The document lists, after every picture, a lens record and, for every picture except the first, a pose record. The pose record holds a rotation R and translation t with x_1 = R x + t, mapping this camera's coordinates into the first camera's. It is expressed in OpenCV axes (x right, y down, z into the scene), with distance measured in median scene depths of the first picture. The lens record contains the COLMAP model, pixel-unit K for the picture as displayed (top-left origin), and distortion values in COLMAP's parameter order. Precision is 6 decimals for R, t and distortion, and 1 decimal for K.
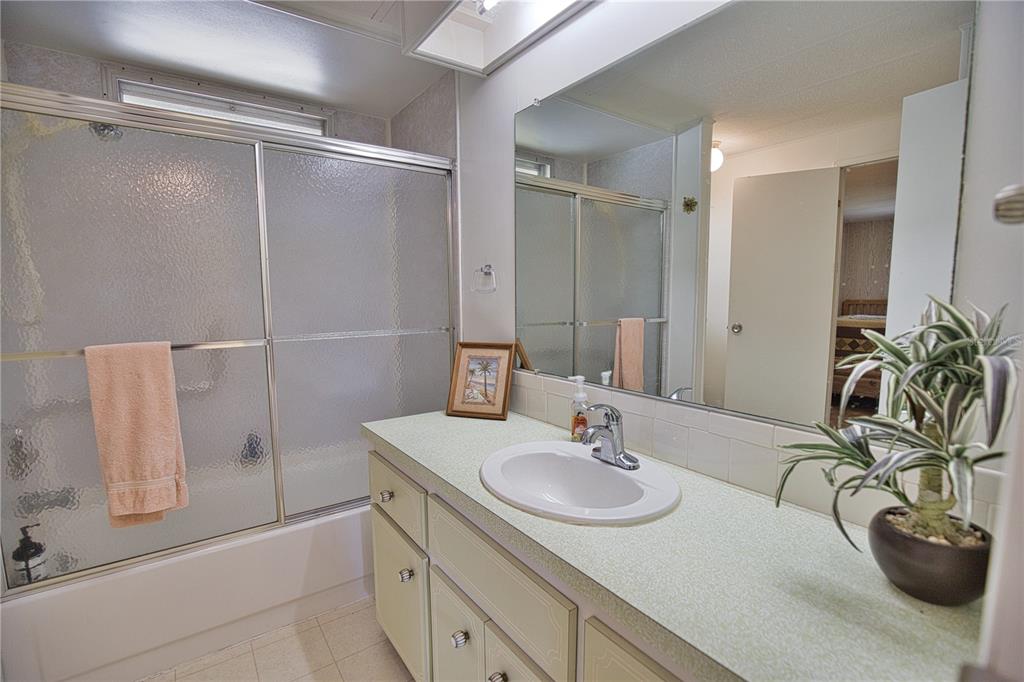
lens RADIAL K [[468.0, 0, 514.3], [0, 468.0, 345.5], [0, 0, 1]] dist [-0.026794, 0.000764]
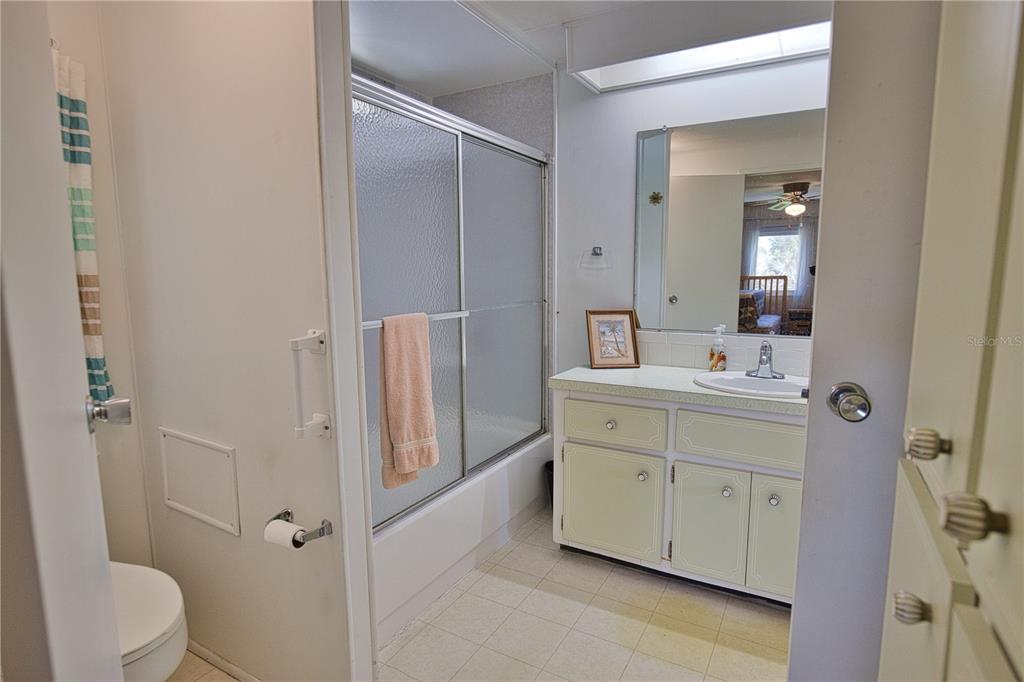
lens RADIAL K [[532.7, 0, 516.5], [0, 532.7, 344.3], [0, 0, 1]] dist [-0.017181, 0.000824]
pose [[0.908488, -0.053251, 0.414503, -0.897069], [0.042254, 0.998470, 0.035663, 0.025597], [-0.415768, -0.014885, 0.909349, -0.198603]]
